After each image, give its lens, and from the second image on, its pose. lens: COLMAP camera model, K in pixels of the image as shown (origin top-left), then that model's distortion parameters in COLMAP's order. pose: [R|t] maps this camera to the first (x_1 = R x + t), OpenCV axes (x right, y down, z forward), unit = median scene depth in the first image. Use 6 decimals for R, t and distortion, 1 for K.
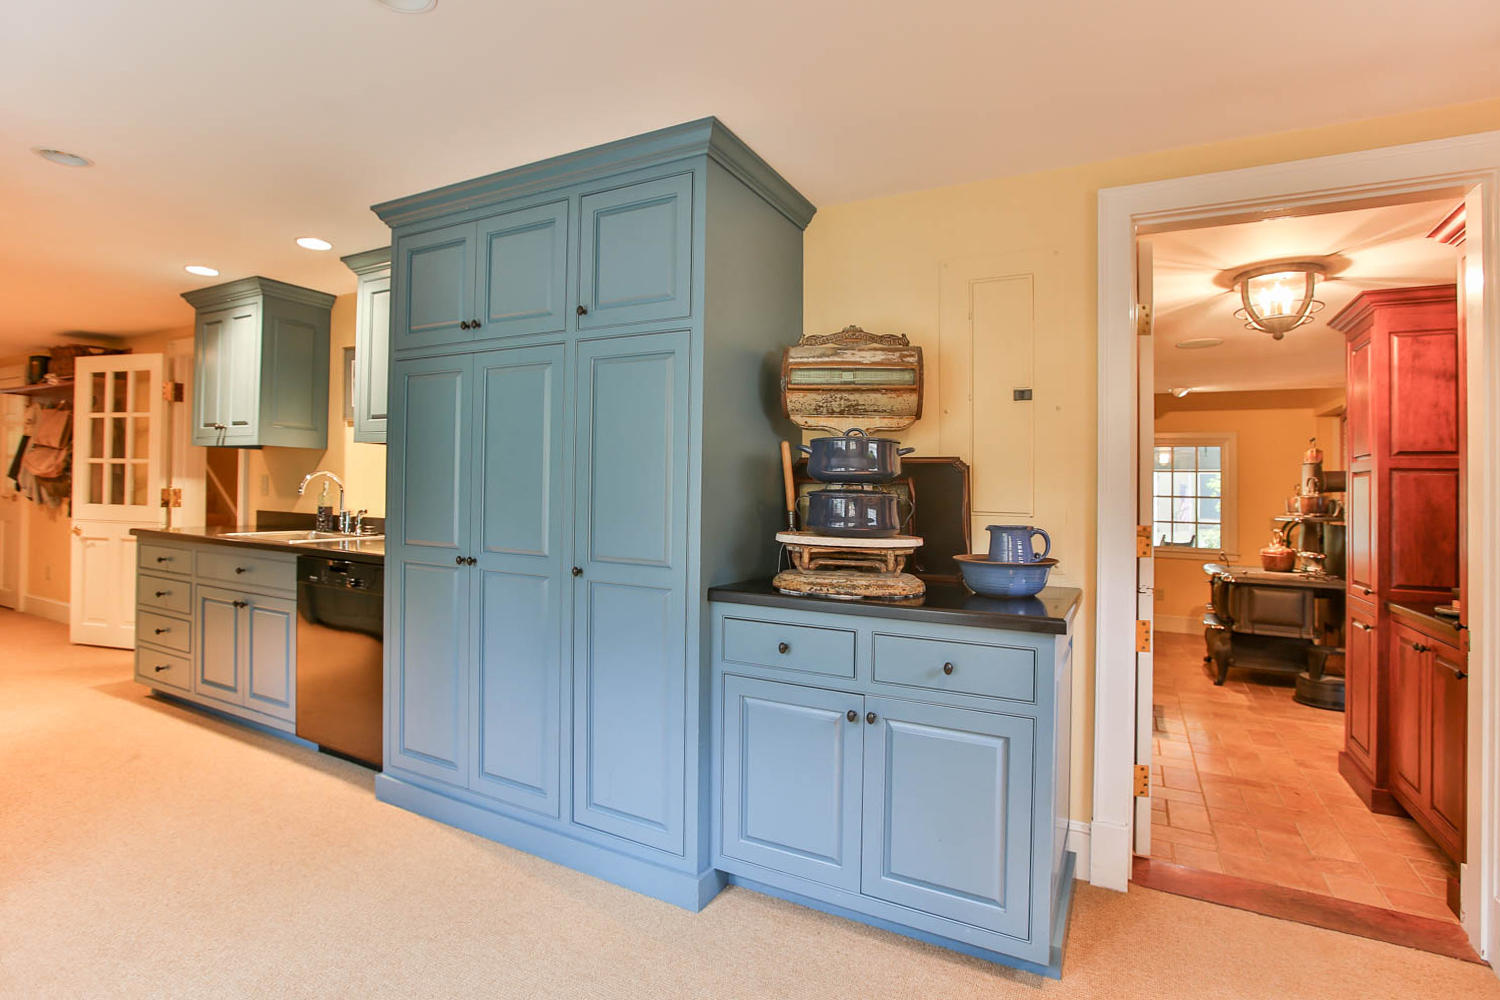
lens RADIAL K [[720.1, 0, 749.6], [0, 720.1, 496.7], [0, 0, 1]] dist [-0.026814, 0.004016]
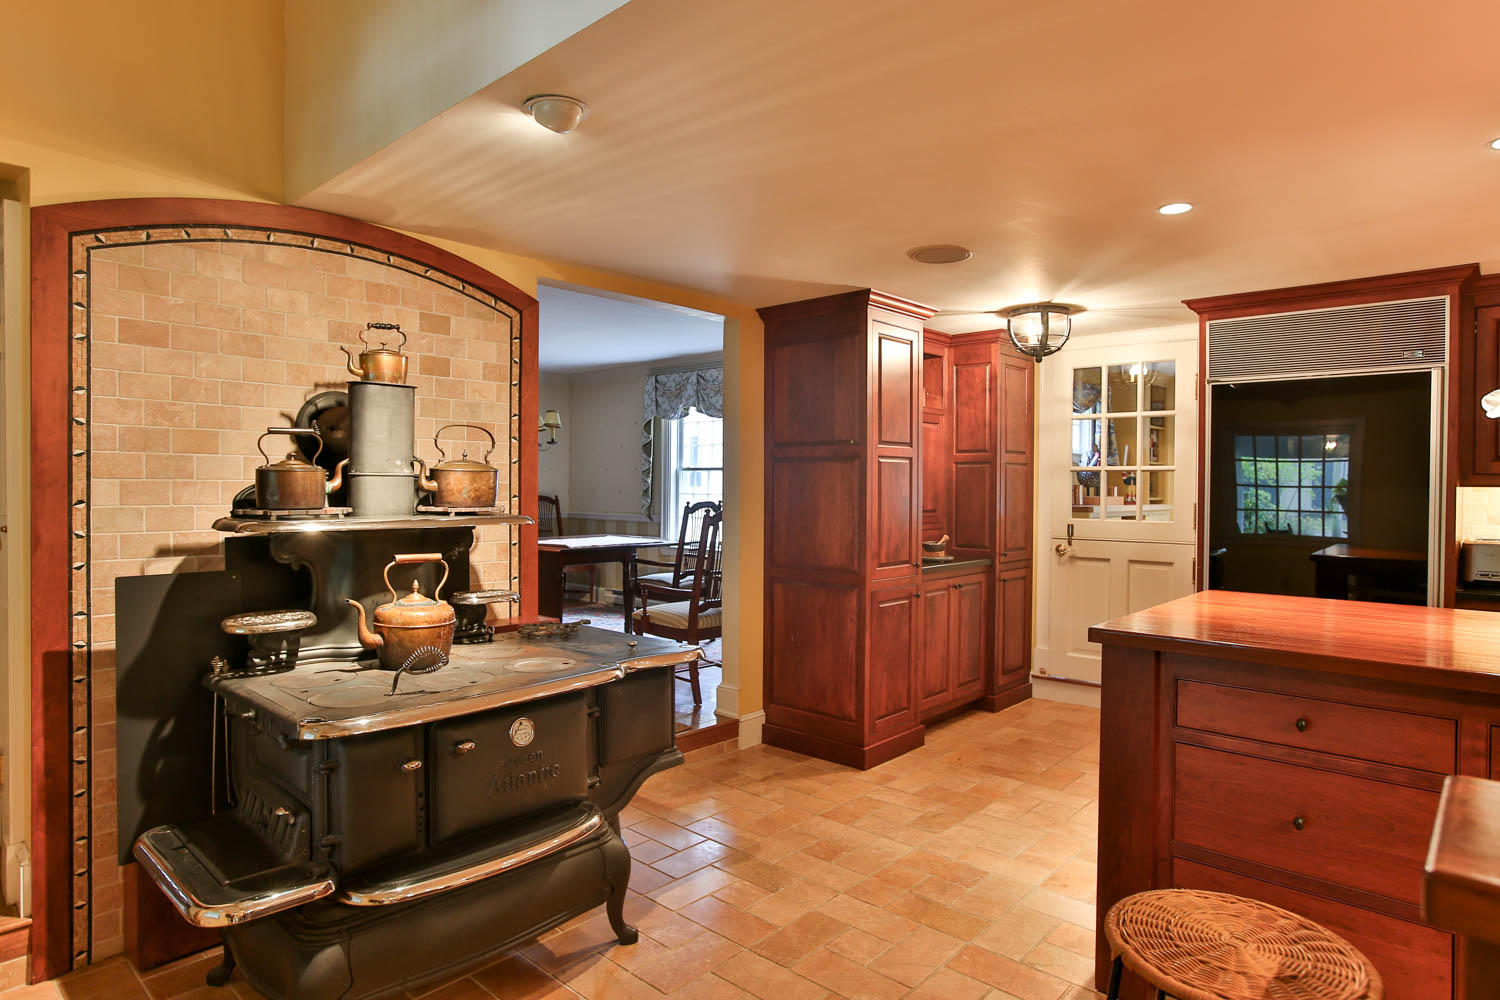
lens RADIAL K [[849.4, 0, 749.5], [0, 849.4, 497.2], [0, 0, 1]] dist [-0.004562, -0.000279]
pose [[-0.968899, -0.014969, 0.247003, 0.739613], [-0.013151, 0.999873, 0.009011, 0.010597], [-0.247107, 0.005482, -0.968973, 2.243922]]
